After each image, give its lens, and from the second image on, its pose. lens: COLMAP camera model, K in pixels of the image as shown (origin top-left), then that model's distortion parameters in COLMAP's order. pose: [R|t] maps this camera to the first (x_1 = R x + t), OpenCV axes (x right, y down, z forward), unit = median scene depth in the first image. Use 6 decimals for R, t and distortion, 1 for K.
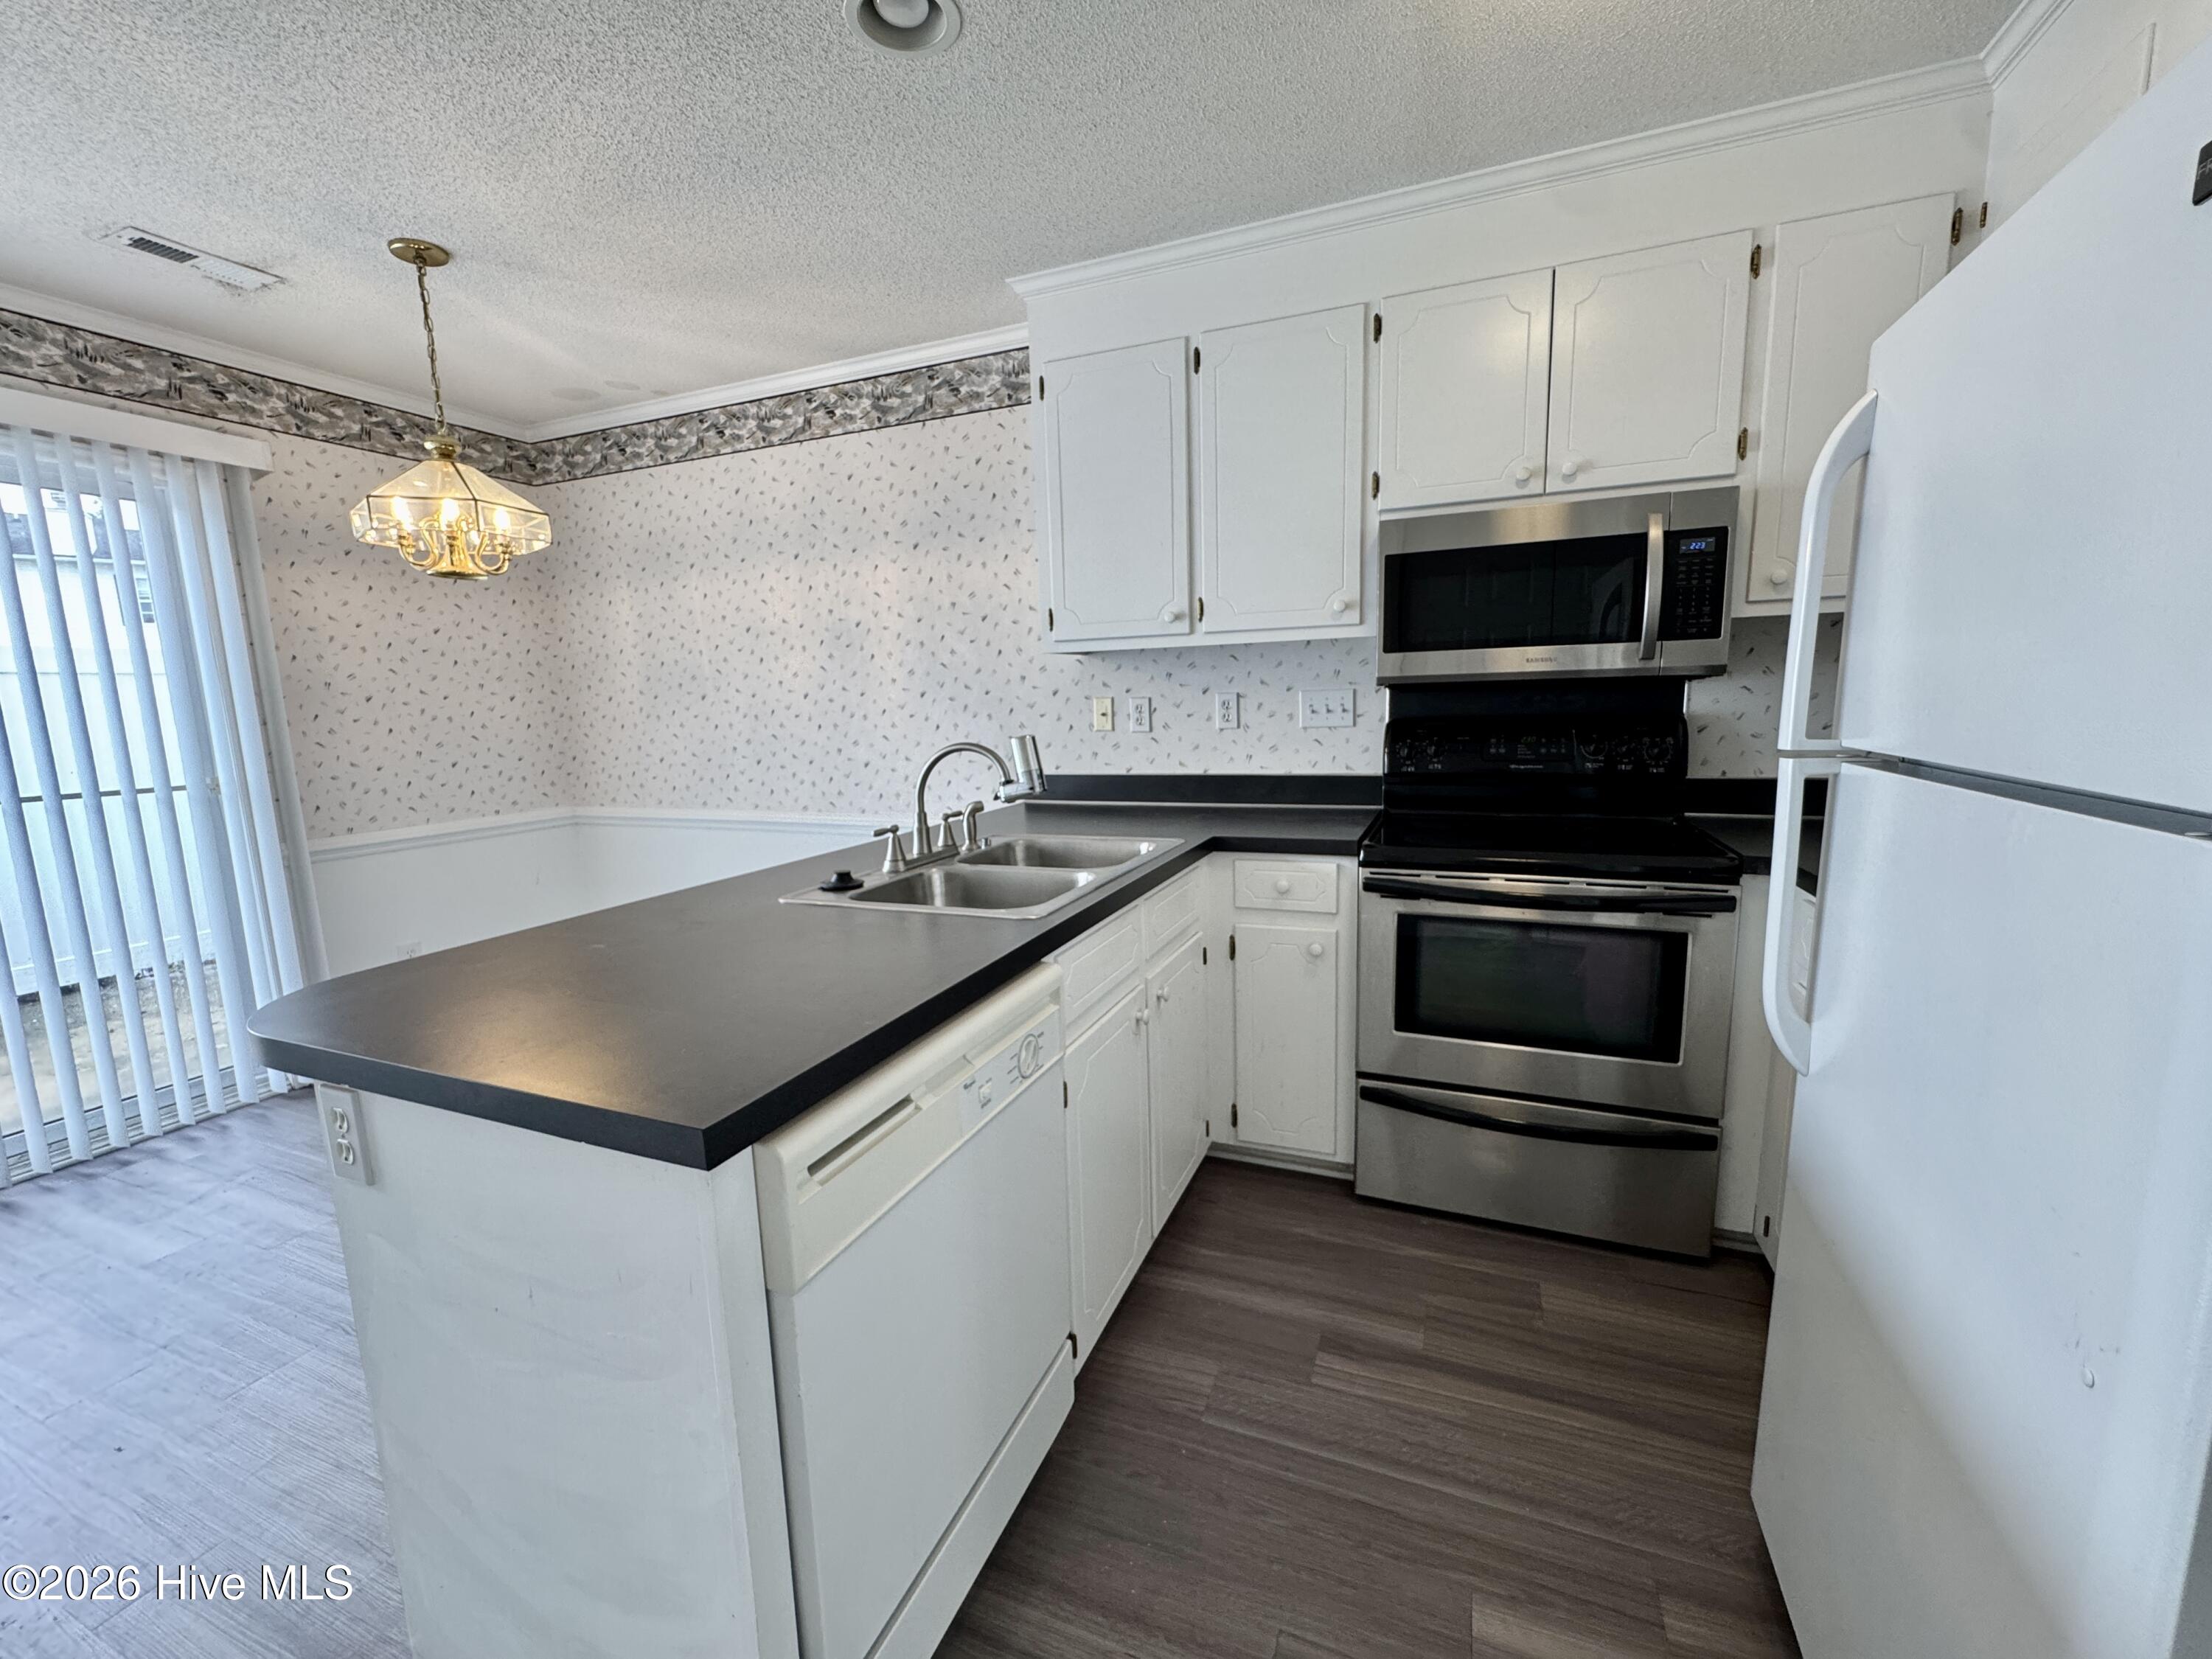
lens RADIAL K [[884.3, 0, 1088.3], [0, 884.3, 830.6], [0, 0, 1]] dist [-0.002555, -0.000101]
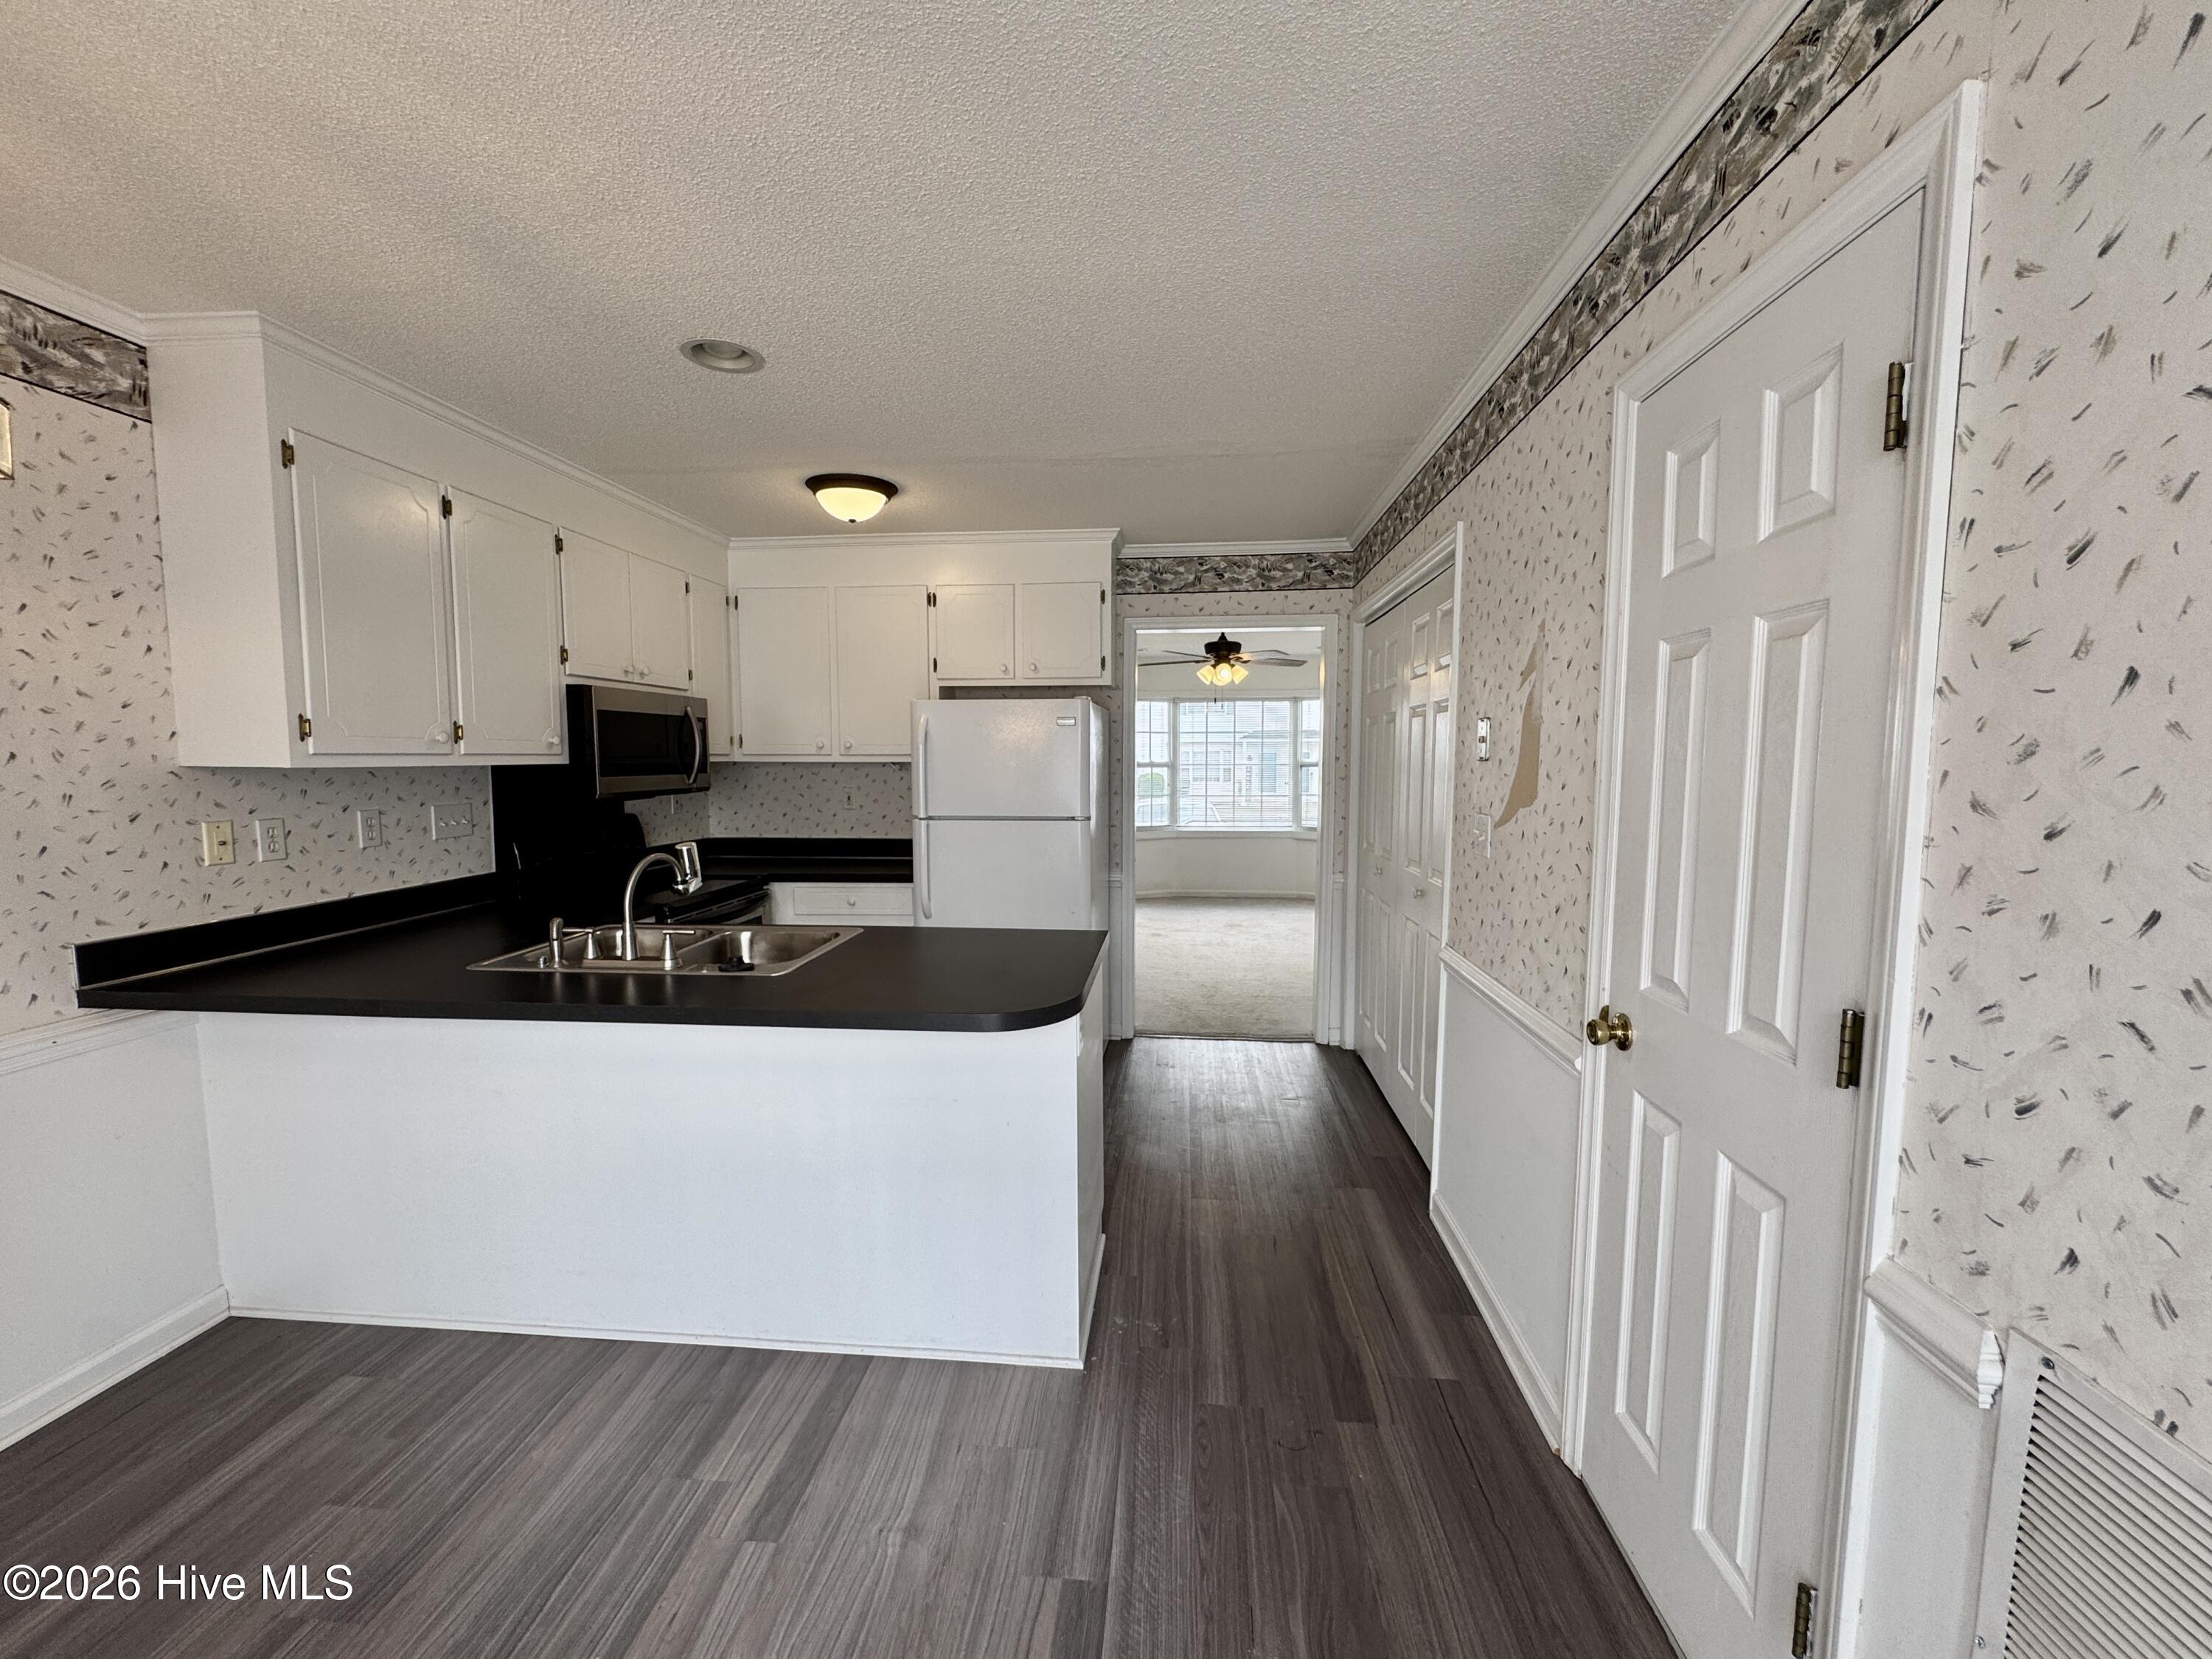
lens RADIAL K [[884.3, 0, 1047.4], [0, 884.3, 841.8], [0, 0, 1]] dist [-0.002555, -0.000101]
pose [[-0.245523, -0.058910, 0.967599, -0.916936], [0.168301, 0.980403, 0.102395, -0.091777], [-0.954669, 0.187989, -0.230796, 0.500985]]
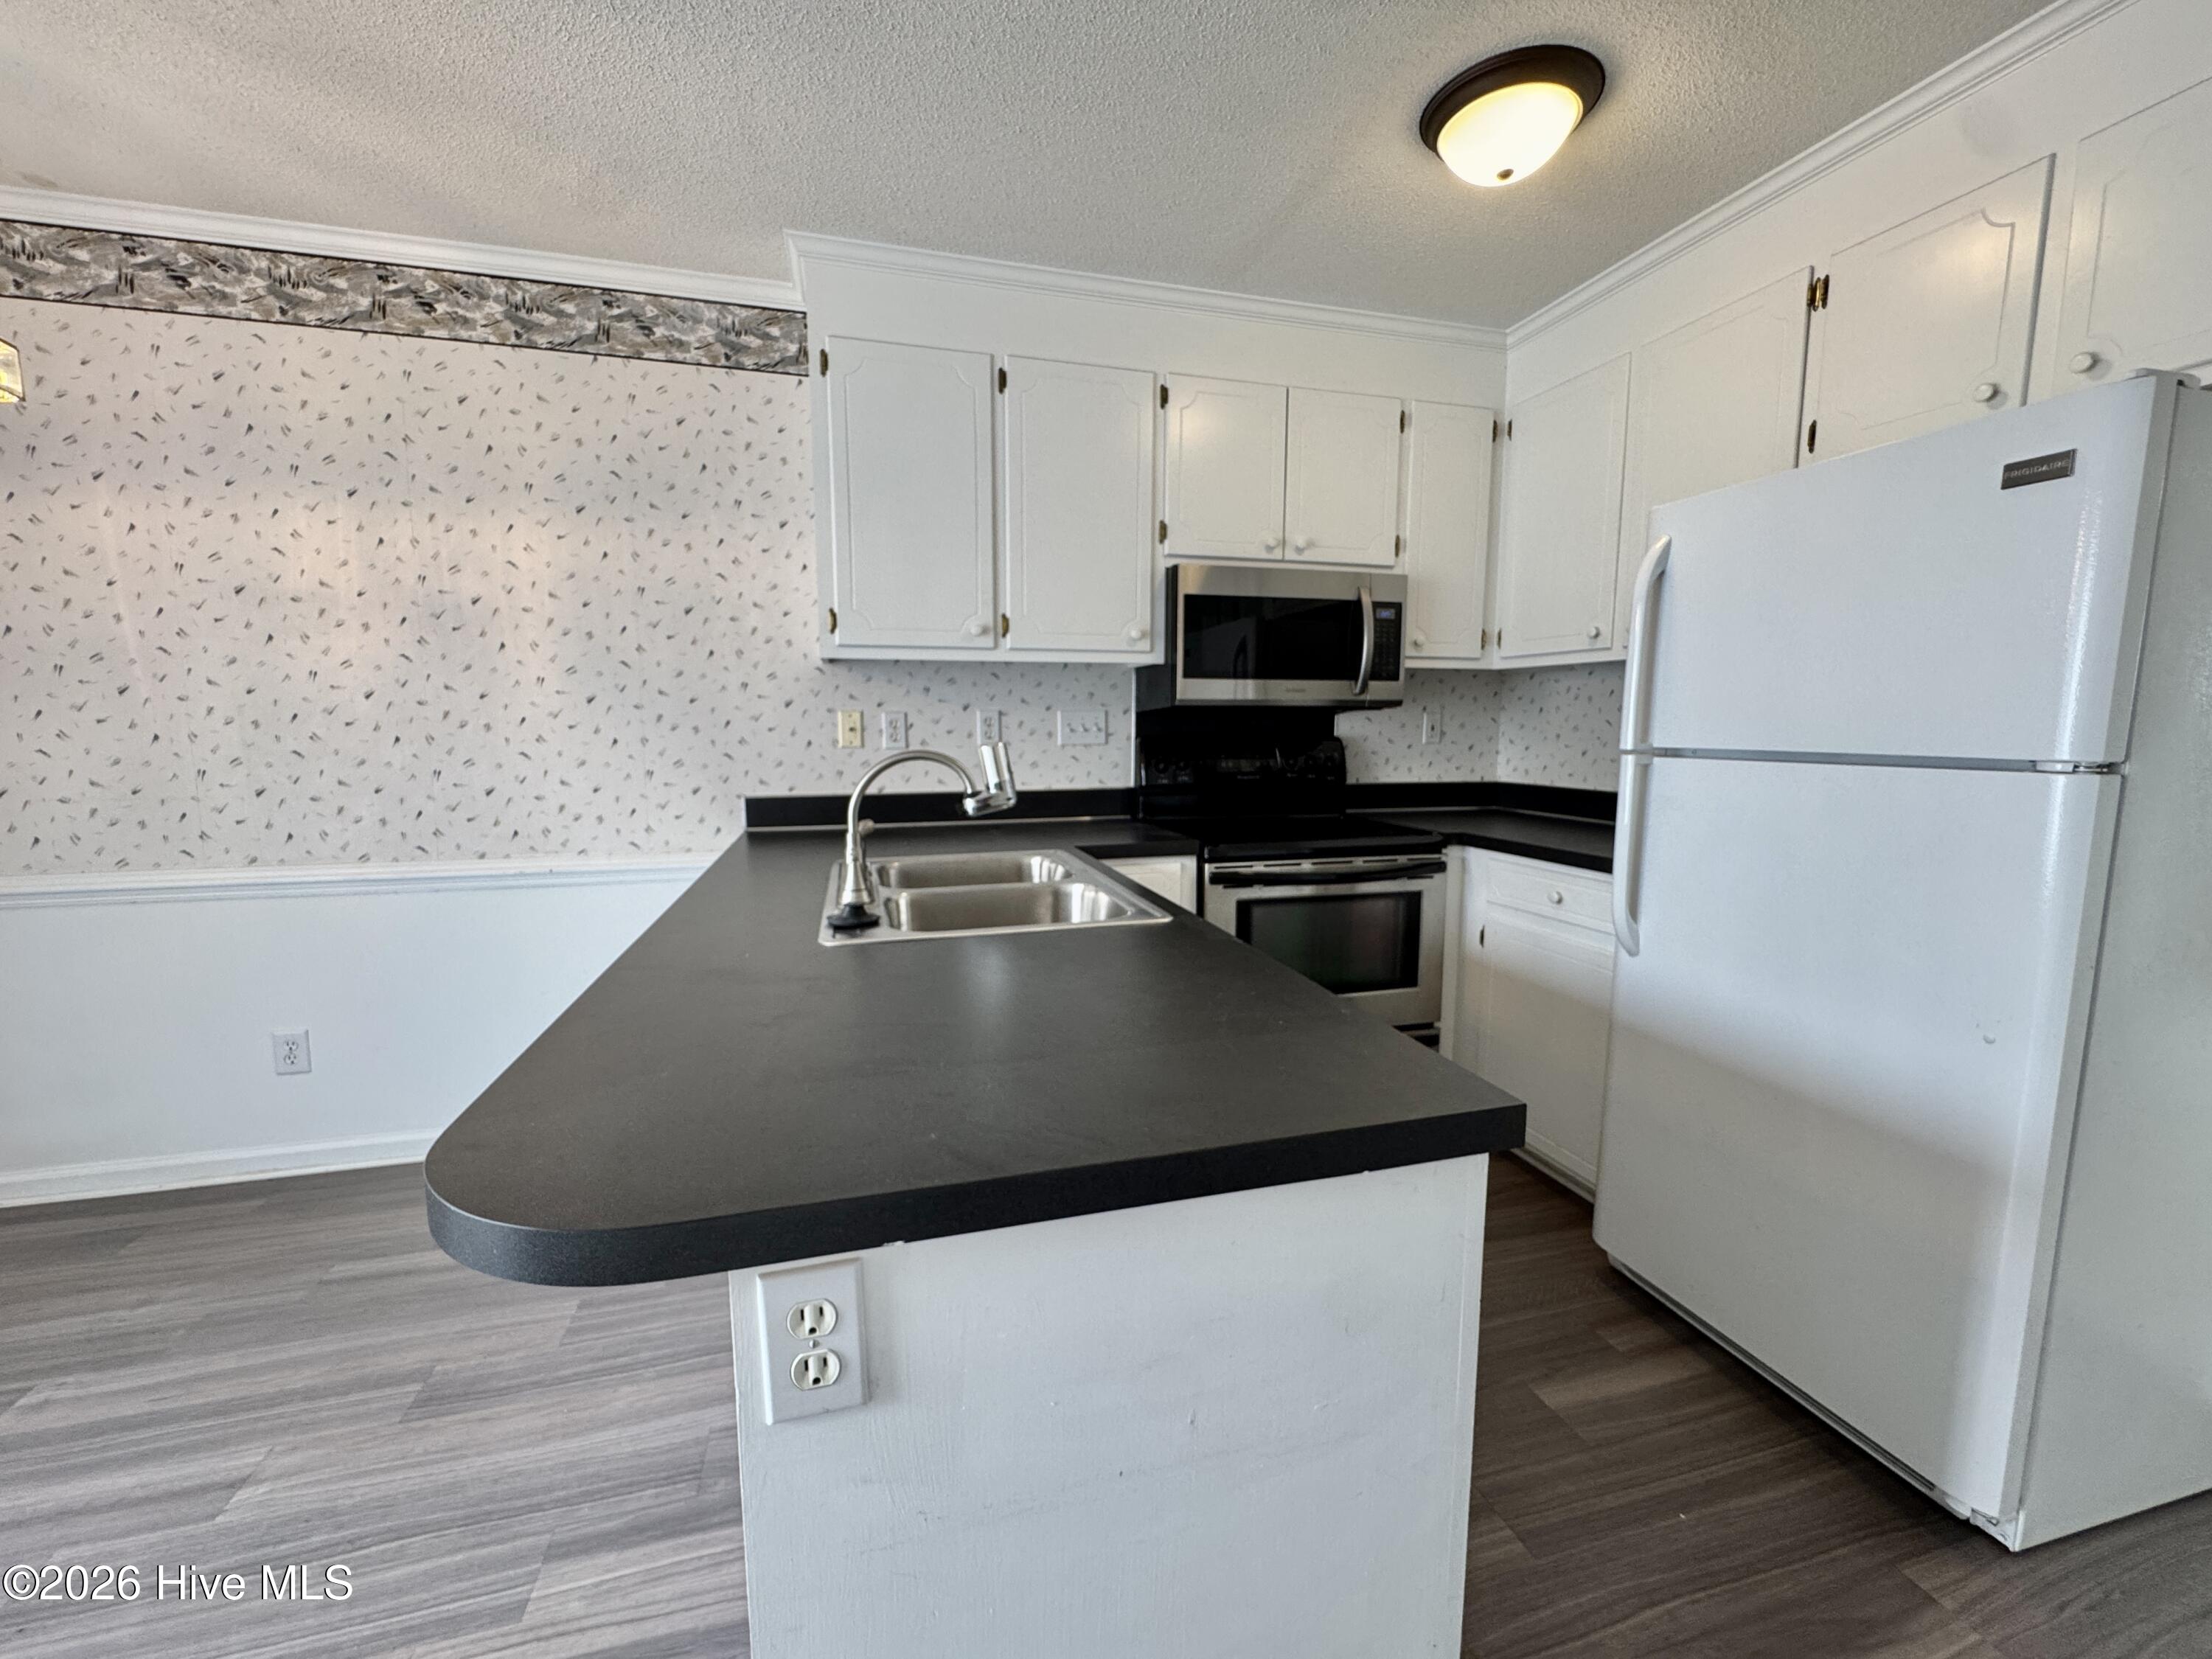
lens RADIAL K [[884.3, 0, 1109.8], [0, 884.3, 823.7], [0, 0, 1]] dist [-0.002555, -0.000101]
pose [[0.786798, -0.045837, 0.615506, -0.345261], [0.069543, 0.997472, -0.014615, -0.001831], [-0.613280, 0.054304, 0.787996, 0.124202]]
